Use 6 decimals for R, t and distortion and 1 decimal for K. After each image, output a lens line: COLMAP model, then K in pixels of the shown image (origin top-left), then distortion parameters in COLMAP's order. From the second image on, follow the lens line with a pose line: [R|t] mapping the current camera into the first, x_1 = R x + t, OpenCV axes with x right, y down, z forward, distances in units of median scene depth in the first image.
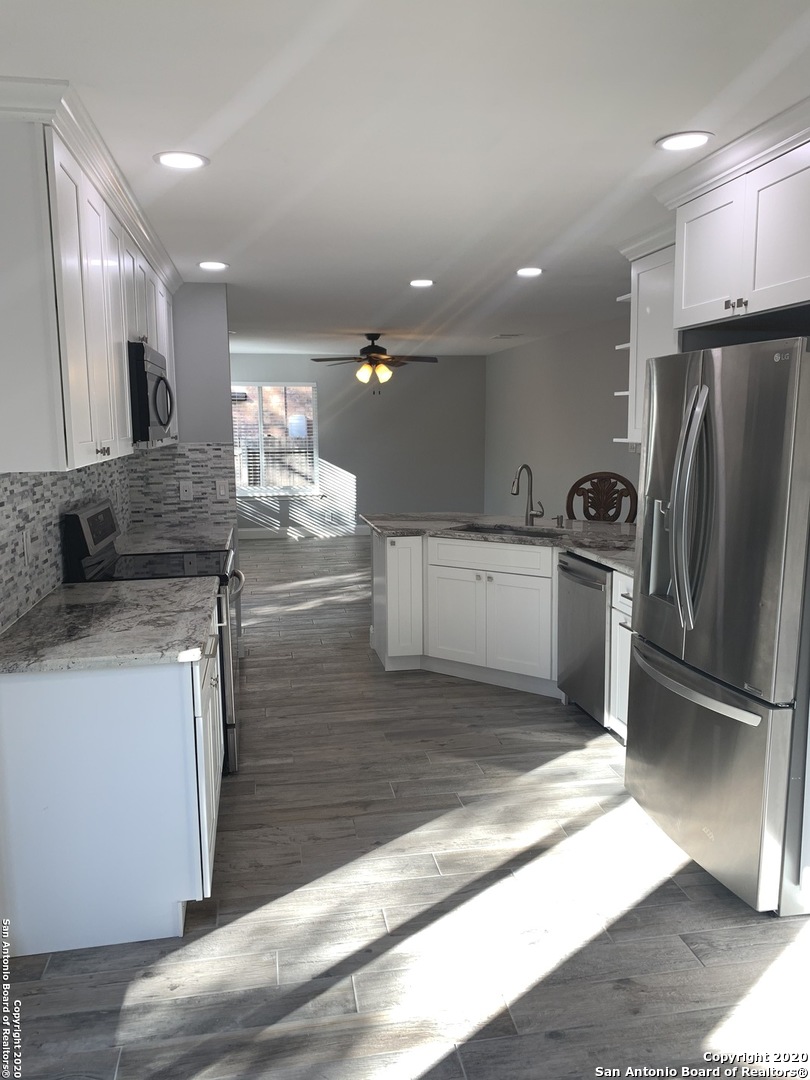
lens RADIAL K [[826.5, 0, 409.1], [0, 826.5, 544.7], [0, 0, 1]] dist [0.035149, -0.035886]
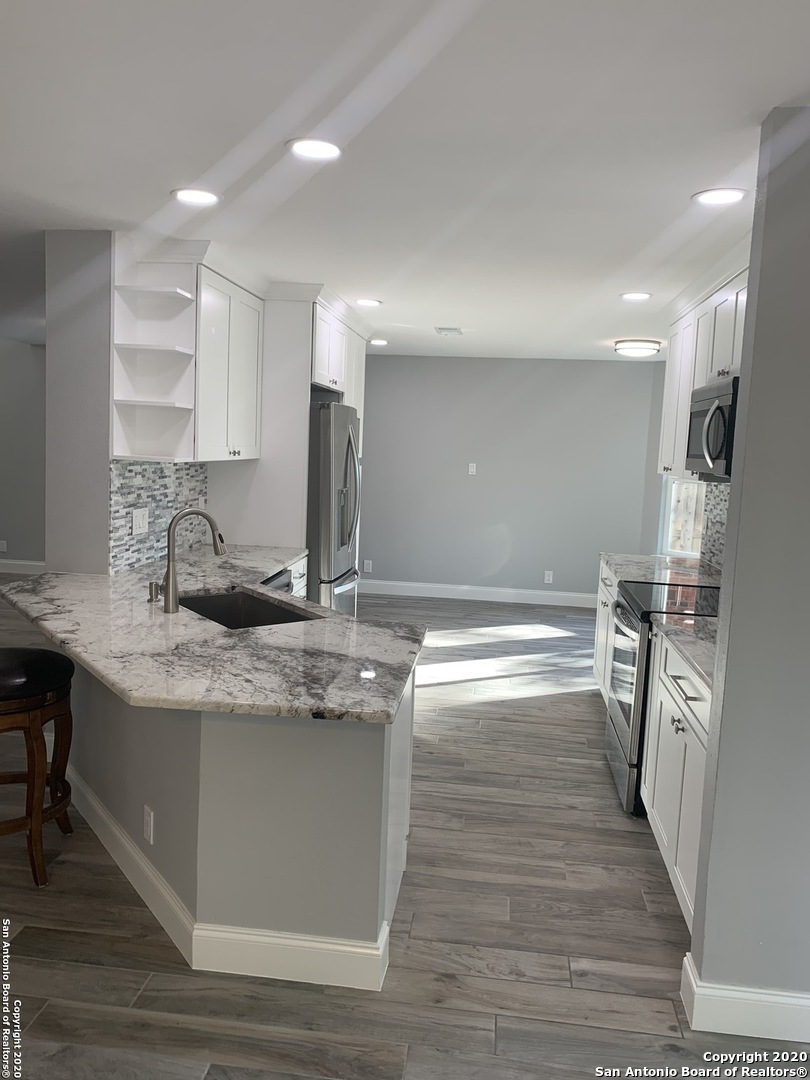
lens RADIAL K [[826.5, 0, 409.1], [0, 826.5, 549.9], [0, 0, 1]] dist [0.035149, -0.035886]
pose [[-0.955587, -0.067509, 0.286874, -0.237825], [0.011418, 0.964198, 0.264937, -0.284546], [-0.294489, 0.256446, -0.920604, 1.908050]]
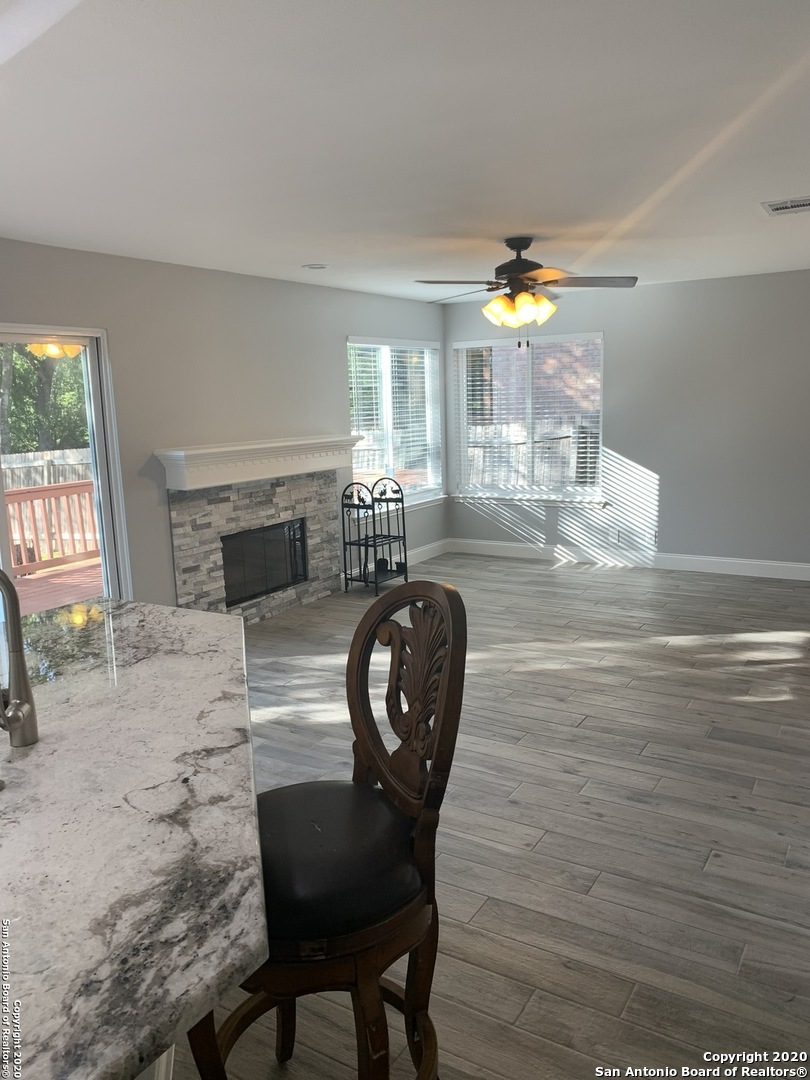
lens RADIAL K [[826.5, 0, 411.7], [0, 826.5, 535.5], [0, 0, 1]] dist [0.035149, -0.035886]
pose [[0.754751, 0.088220, -0.650053, 0.591198], [-0.067073, 0.996101, 0.057308, -0.170433], [0.652574, 0.000348, 0.757725, 1.097773]]
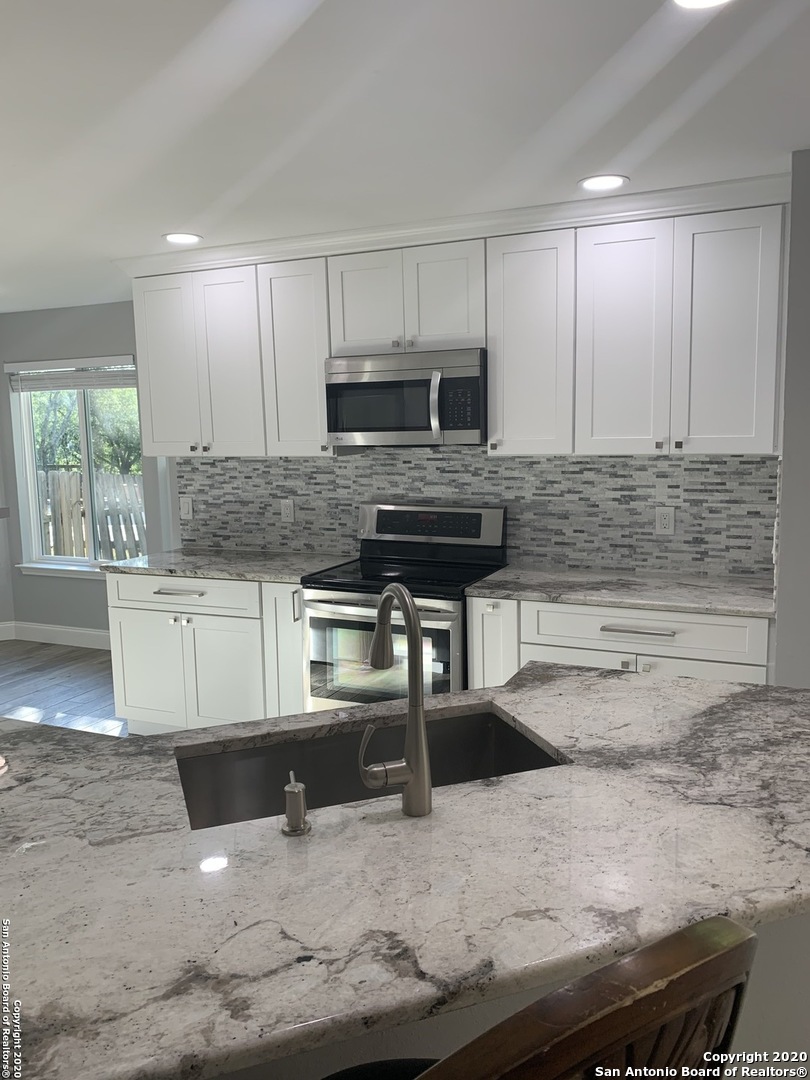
lens RADIAL K [[826.5, 0, 412.3], [0, 826.5, 534.4], [0, 0, 1]] dist [0.035149, -0.035886]
pose [[-0.547074, 0.130803, -0.826802, 0.469453], [-0.099938, 0.970445, 0.219655, -0.227110], [0.831097, 0.202796, -0.517833, 1.447461]]
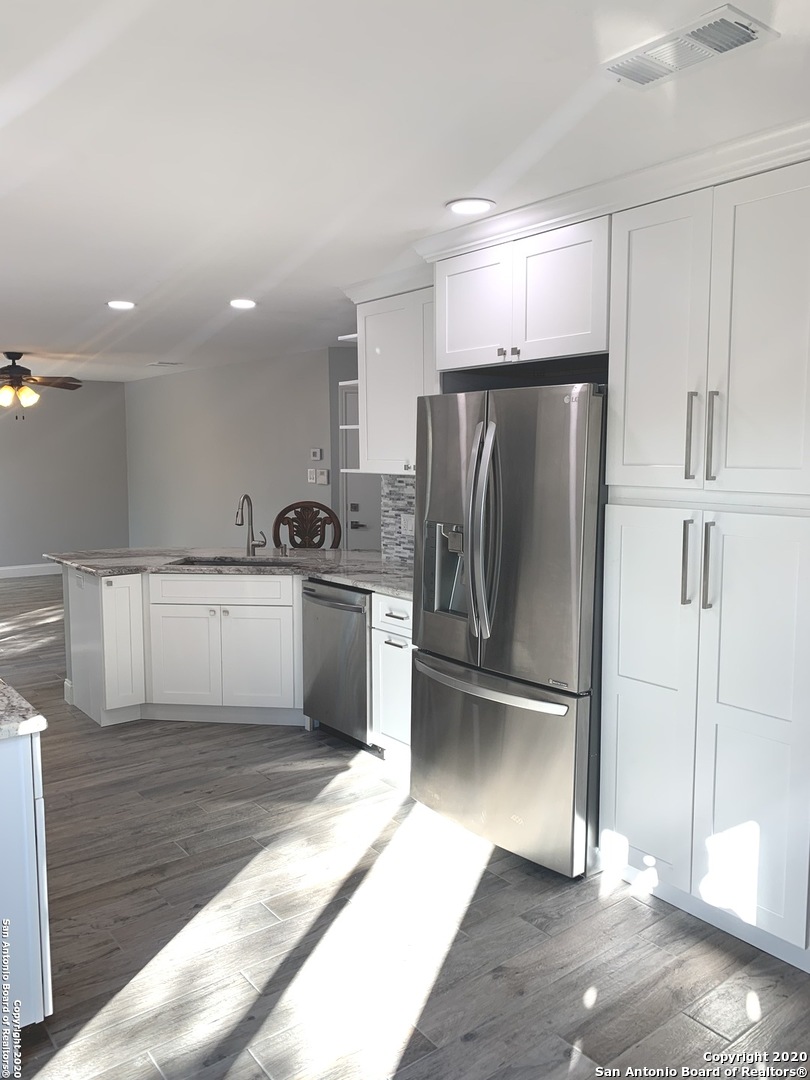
lens RADIAL K [[826.5, 0, 415.6], [0, 826.5, 537.1], [0, 0, 1]] dist [0.035149, -0.035886]
pose [[0.883910, -0.041120, 0.465847, -0.180131], [0.062771, 0.997545, -0.031051, -0.003587], [-0.463426, 0.056688, 0.884321, 0.038749]]
